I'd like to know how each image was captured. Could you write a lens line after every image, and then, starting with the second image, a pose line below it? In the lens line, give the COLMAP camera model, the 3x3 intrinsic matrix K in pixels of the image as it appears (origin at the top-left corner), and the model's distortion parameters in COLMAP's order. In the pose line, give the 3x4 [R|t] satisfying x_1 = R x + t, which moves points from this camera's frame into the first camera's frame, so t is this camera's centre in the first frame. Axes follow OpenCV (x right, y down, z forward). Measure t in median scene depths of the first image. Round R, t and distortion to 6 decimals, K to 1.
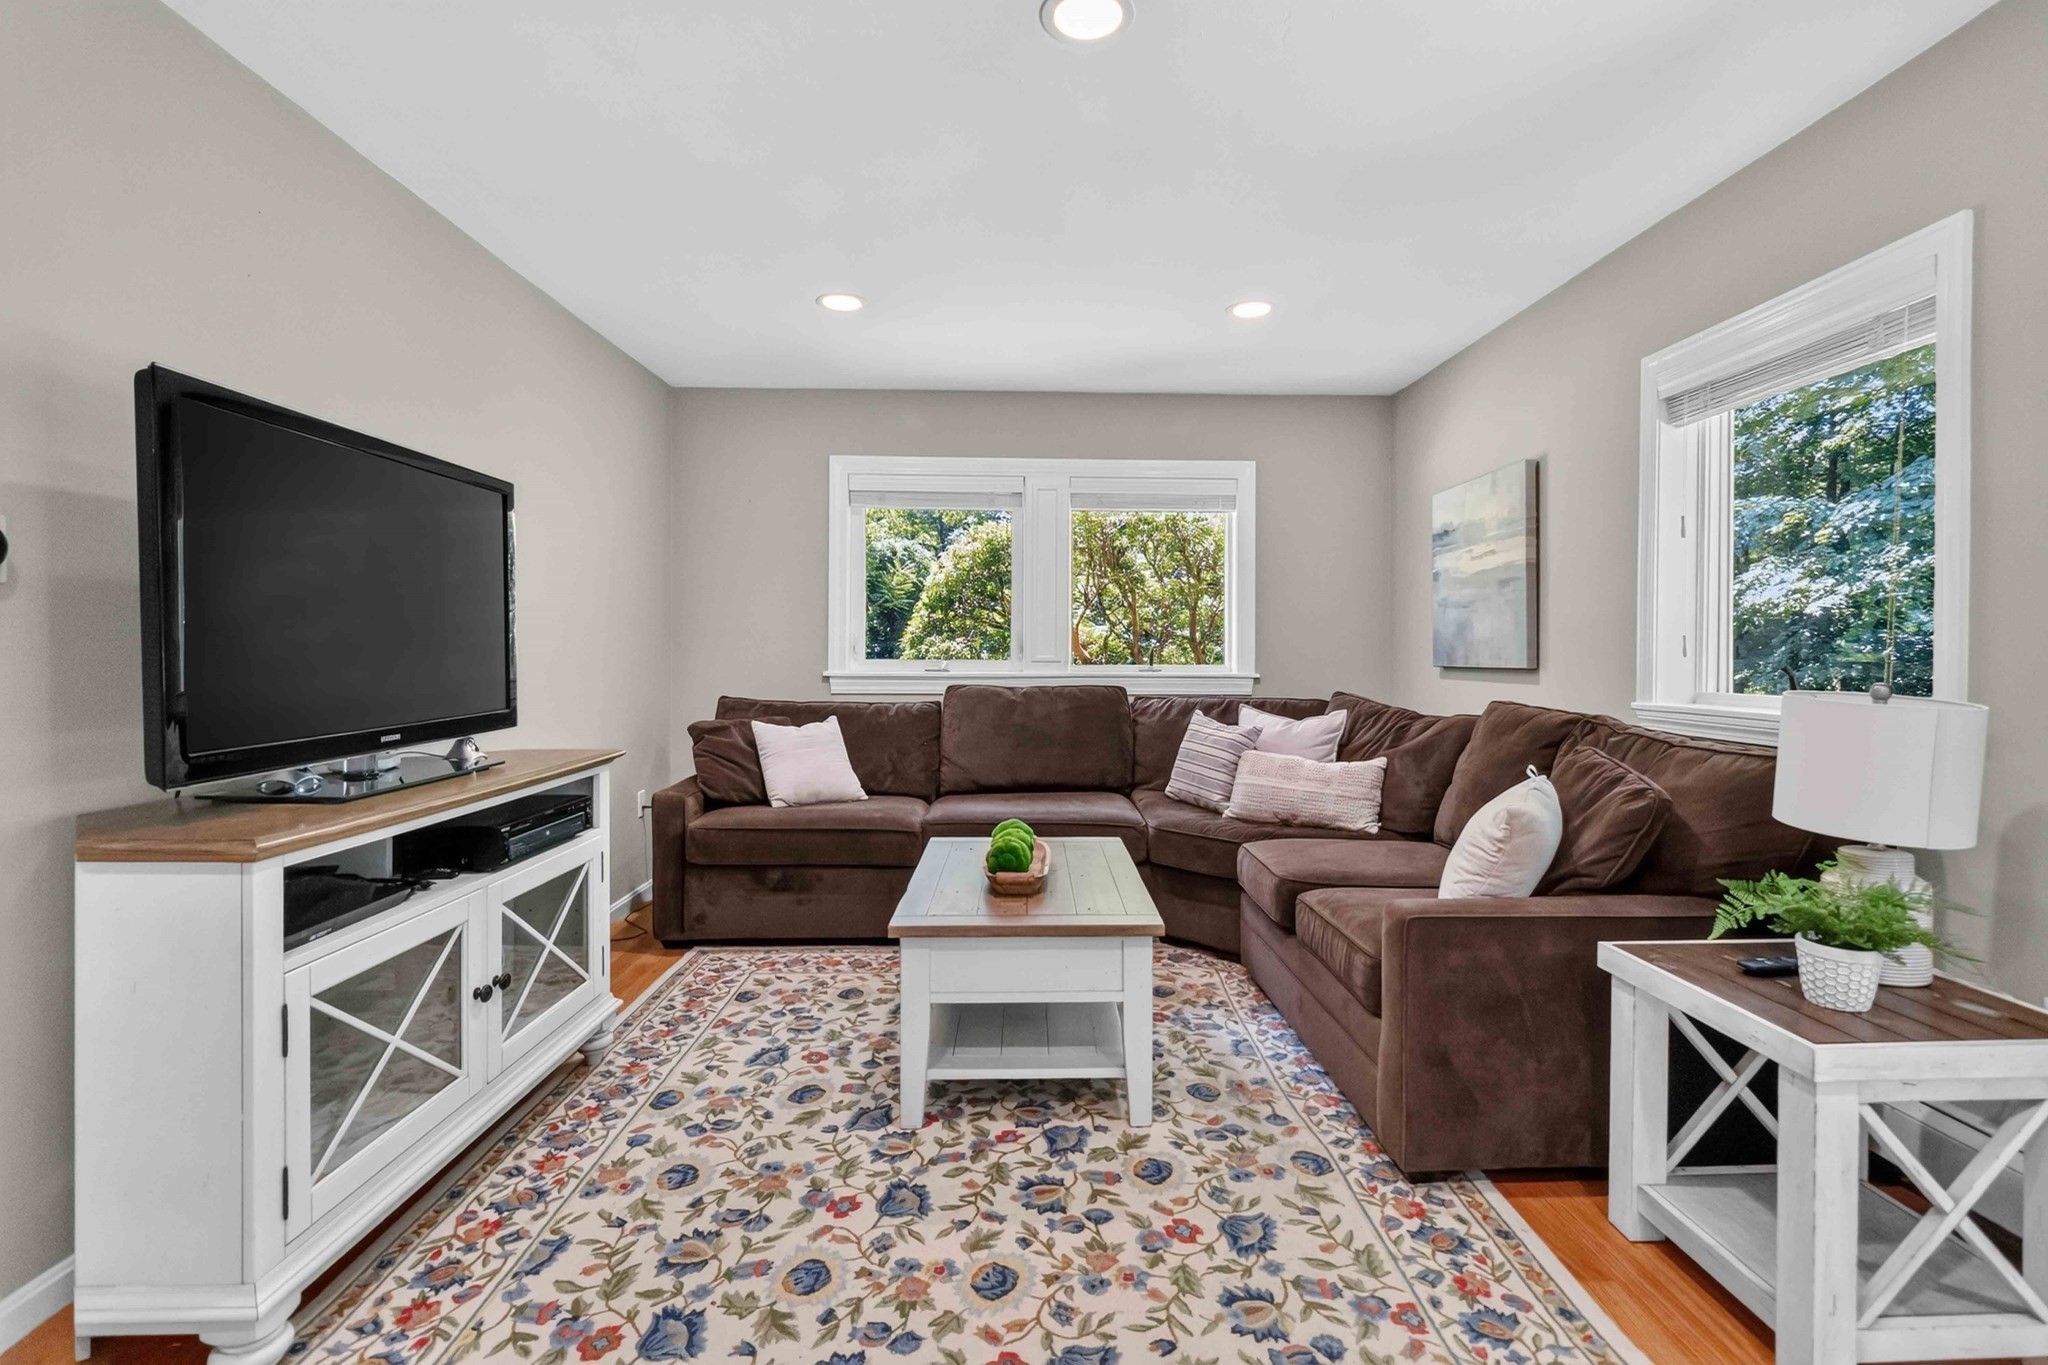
lens RADIAL K [[943.4, 0, 1044.5], [0, 943.4, 655.9], [0, 0, 1]] dist [0.000676, 0.000076]
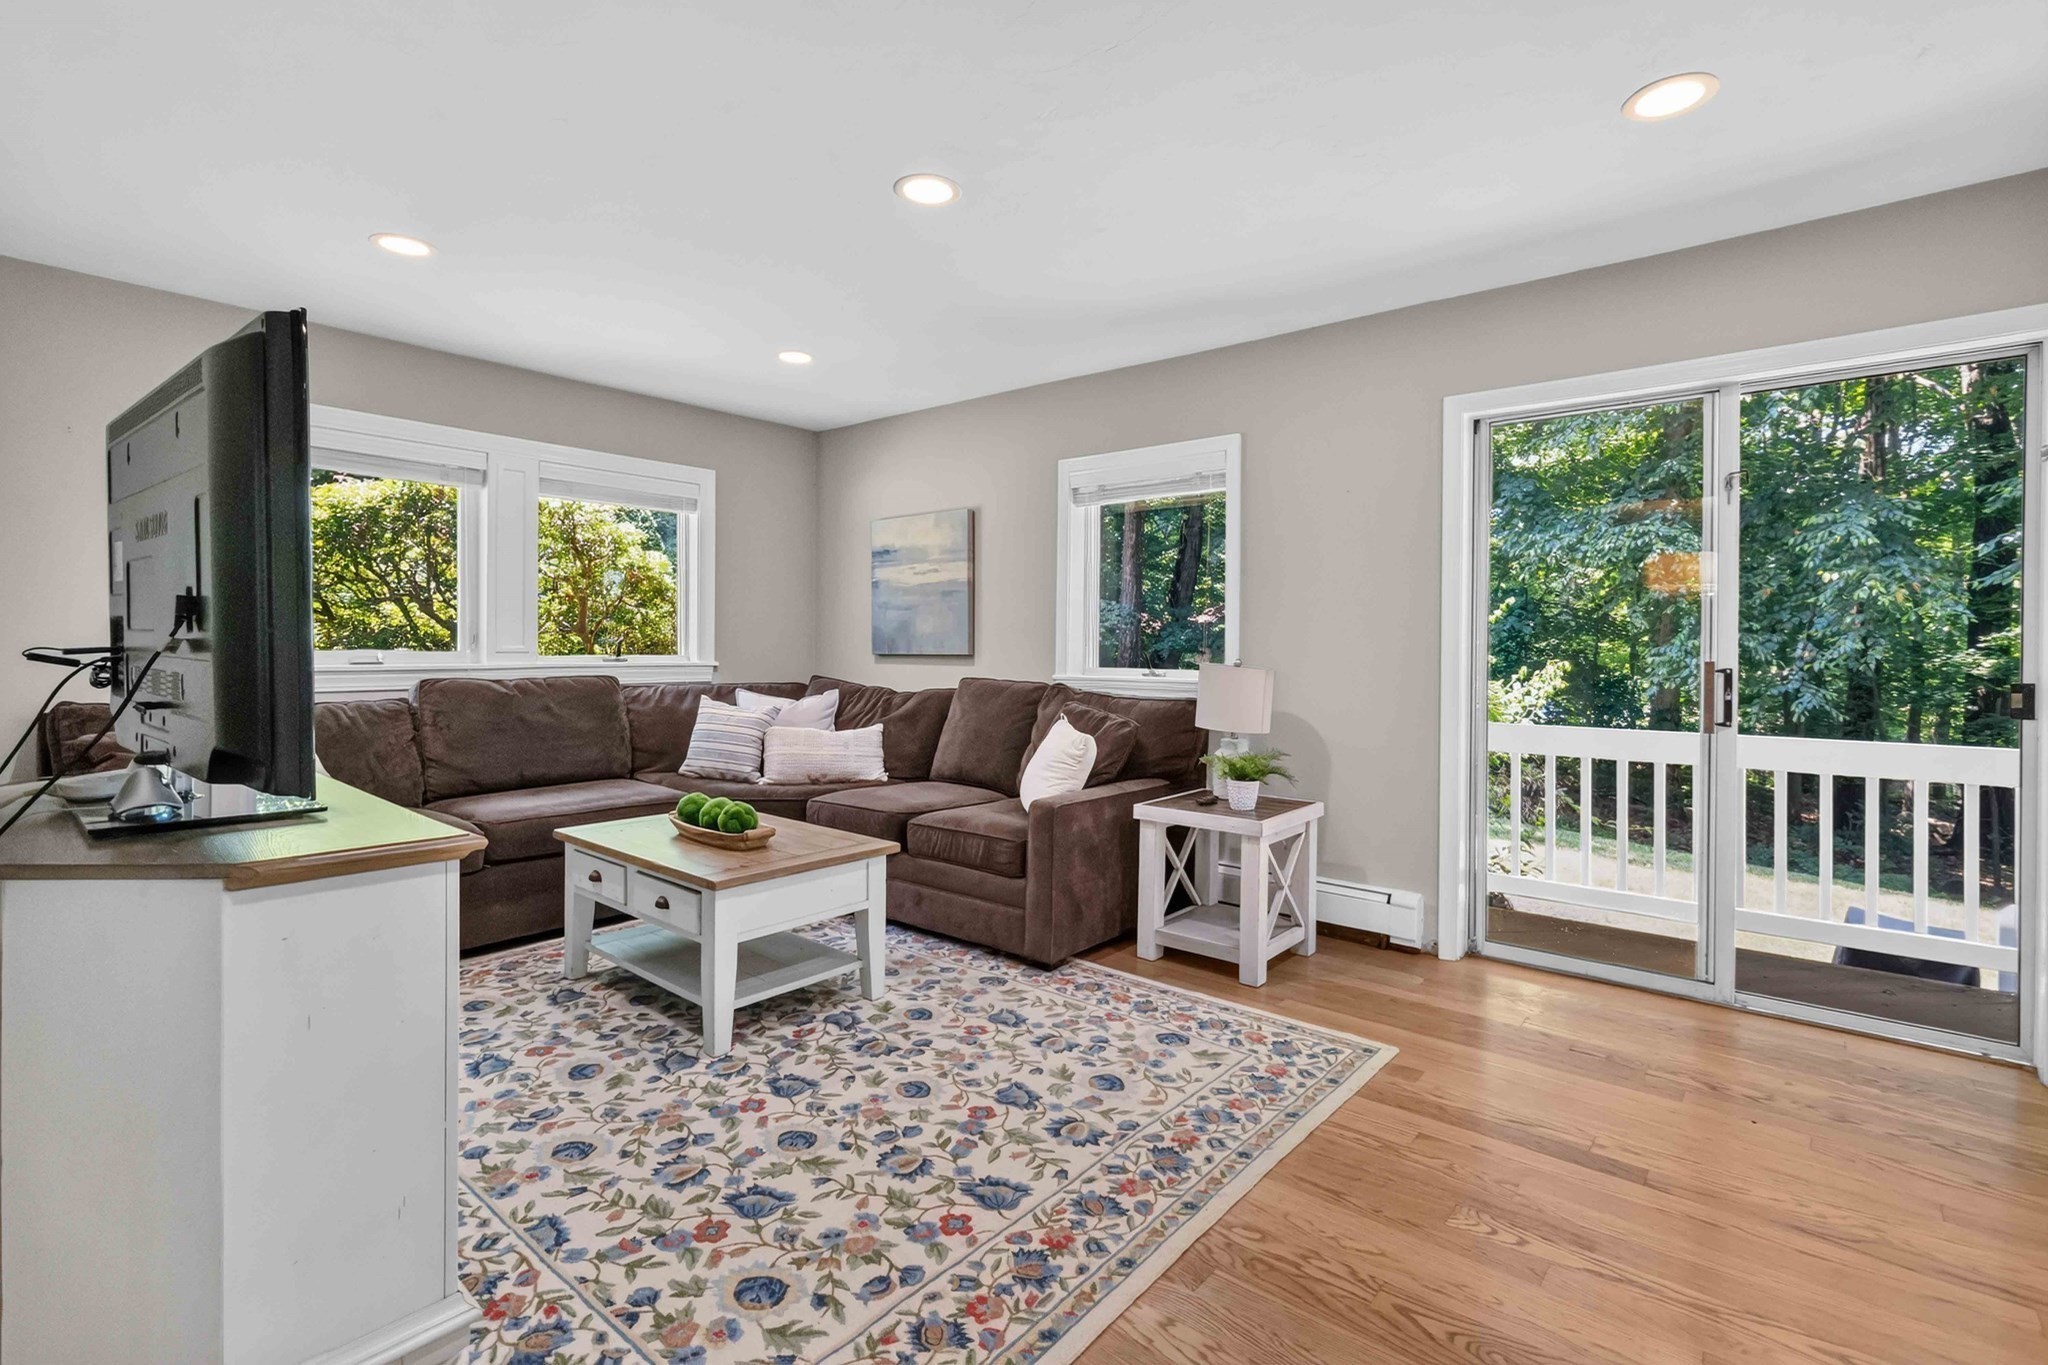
lens RADIAL K [[943.4, 0, 1038.2], [0, 943.4, 655.6], [0, 0, 1]] dist [0.000676, 0.000076]
pose [[0.668170, -0.007136, 0.743974, -0.734508], [0.000259, 0.999956, 0.009359, 0.001521], [-0.744008, -0.006061, 0.668143, -0.056082]]
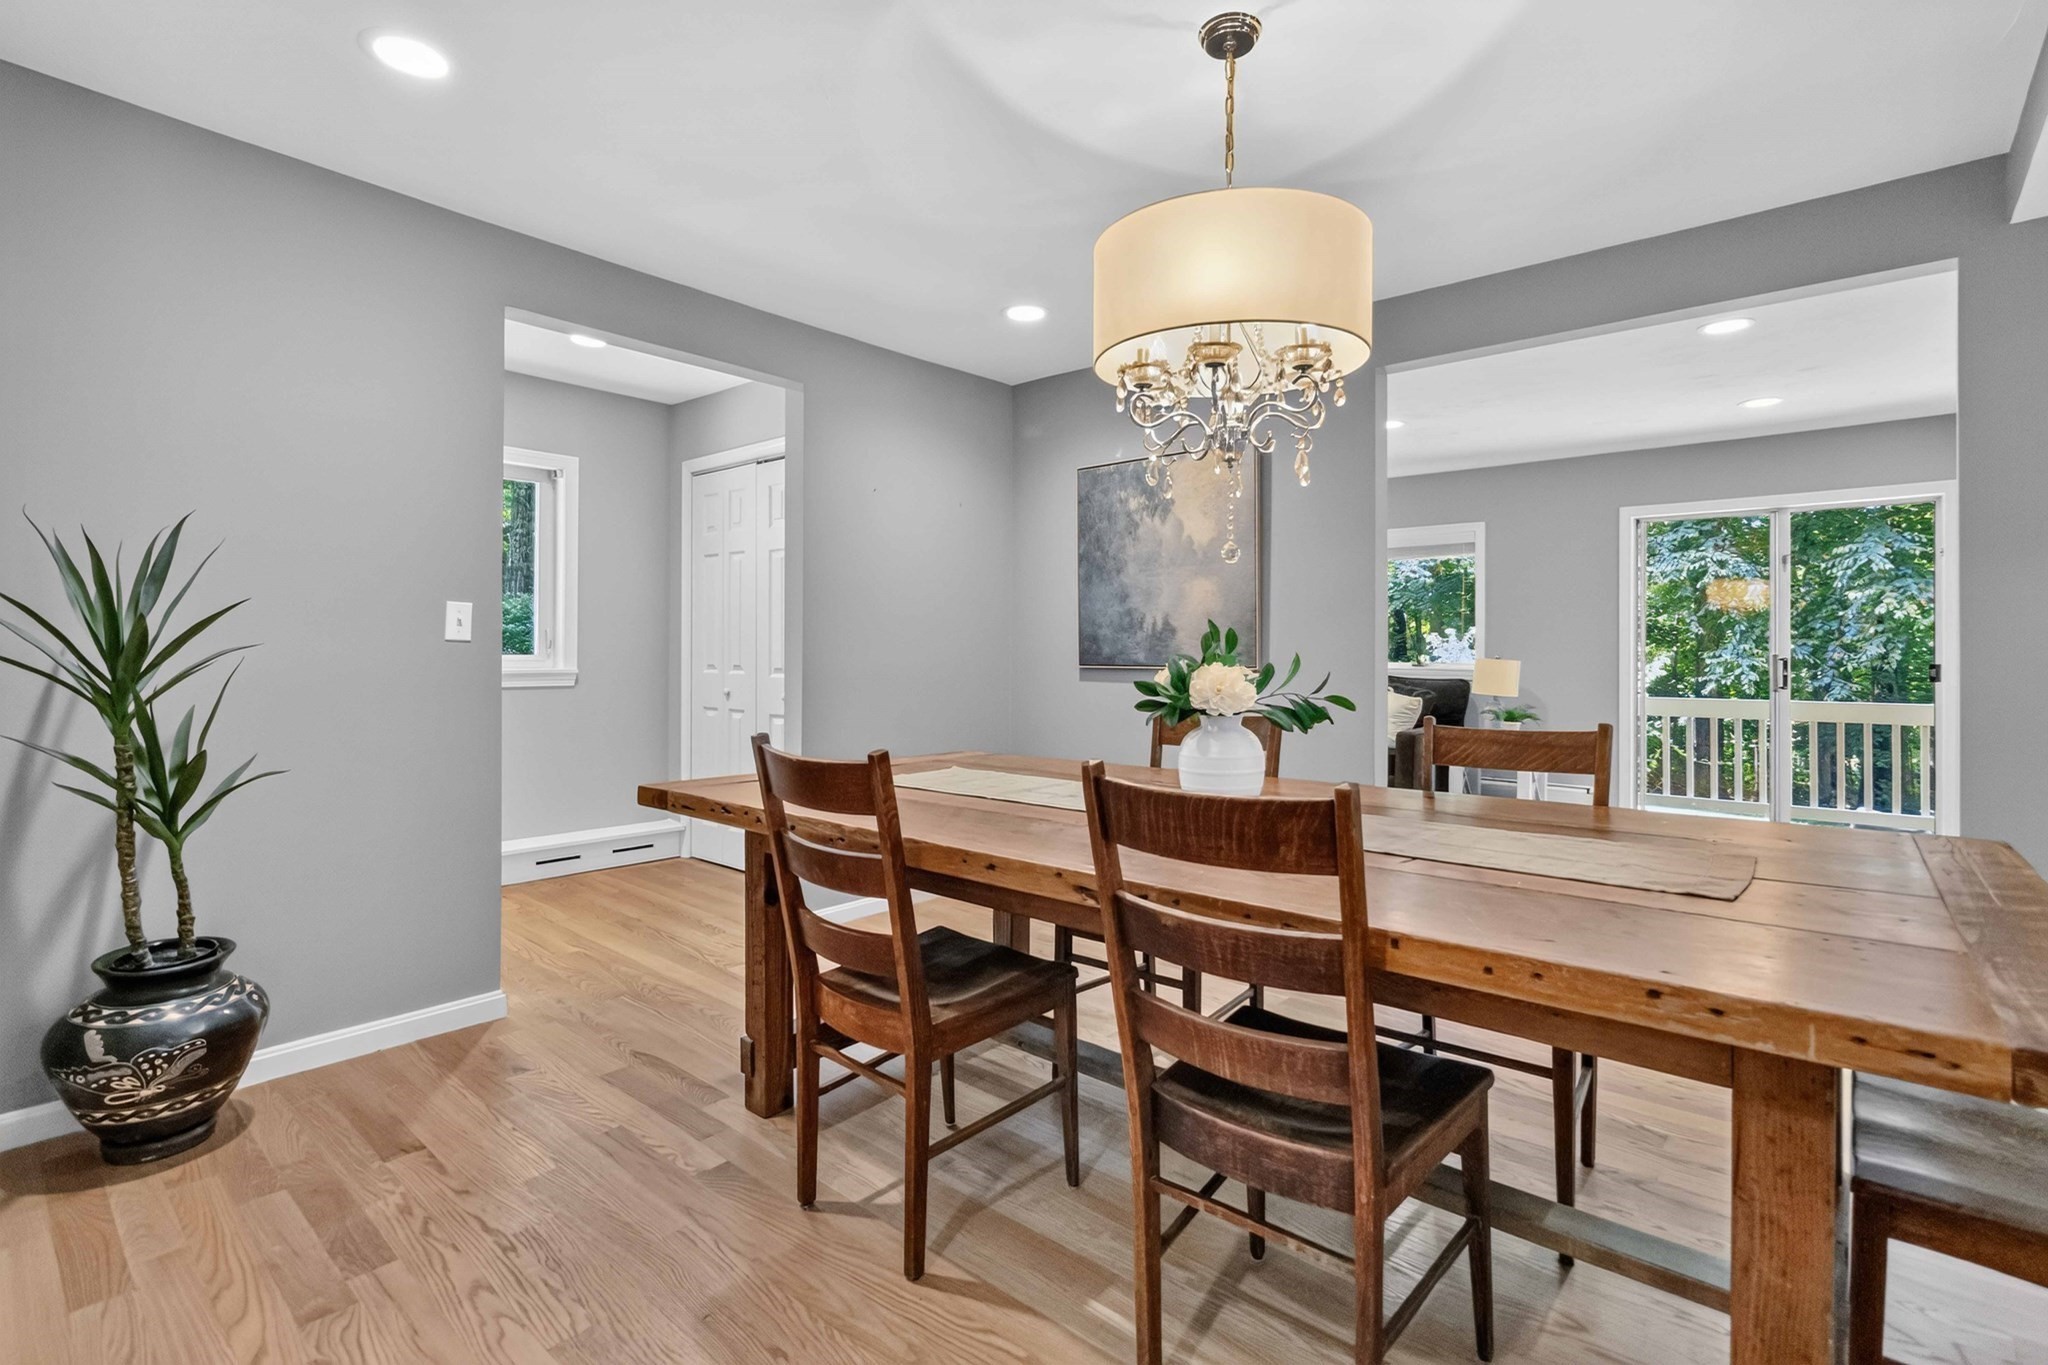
lens RADIAL K [[943.4, 0, 1041.6], [0, 943.4, 644.2], [0, 0, 1]] dist [0.000676, 0.000076]
pose [[0.683885, 0.006962, 0.729556, -2.269587], [-0.000243, 0.999957, -0.009315, 0.018330], [-0.729589, 0.006193, 0.683857, -0.164333]]
